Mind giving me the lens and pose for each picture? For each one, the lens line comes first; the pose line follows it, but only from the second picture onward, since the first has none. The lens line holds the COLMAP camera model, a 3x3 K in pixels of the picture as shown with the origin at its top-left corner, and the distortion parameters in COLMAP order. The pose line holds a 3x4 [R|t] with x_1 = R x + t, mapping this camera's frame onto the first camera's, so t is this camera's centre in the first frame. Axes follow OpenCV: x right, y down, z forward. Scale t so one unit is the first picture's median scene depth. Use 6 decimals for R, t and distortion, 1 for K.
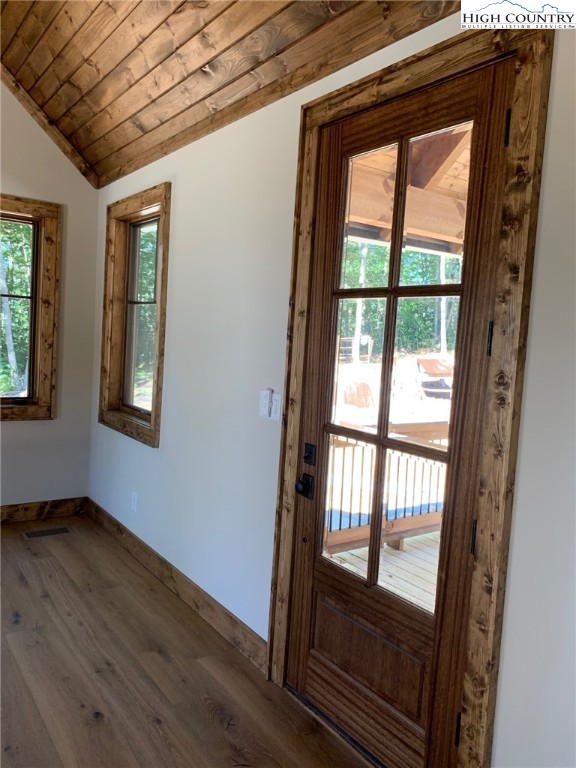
lens RADIAL K [[586.3, 0, 294.3], [0, 586.3, 377.5], [0, 0, 1]] dist [0.039605, -0.055413]
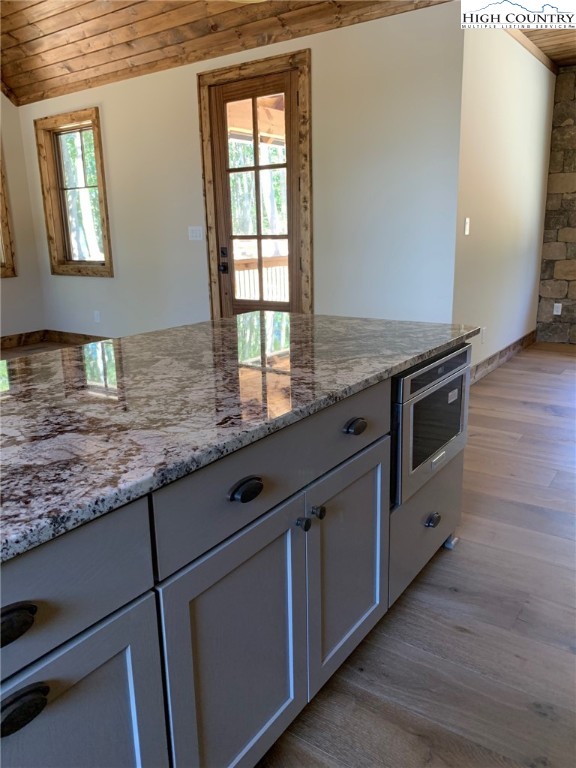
lens RADIAL K [[586.3, 0, 289.4], [0, 586.3, 382.2], [0, 0, 1]] dist [0.039605, -0.055413]
pose [[0.944367, -0.156721, 0.289154, -0.434847], [0.101193, 0.974976, 0.197946, 0.193904], [-0.312940, -0.157673, 0.936594, -1.135115]]
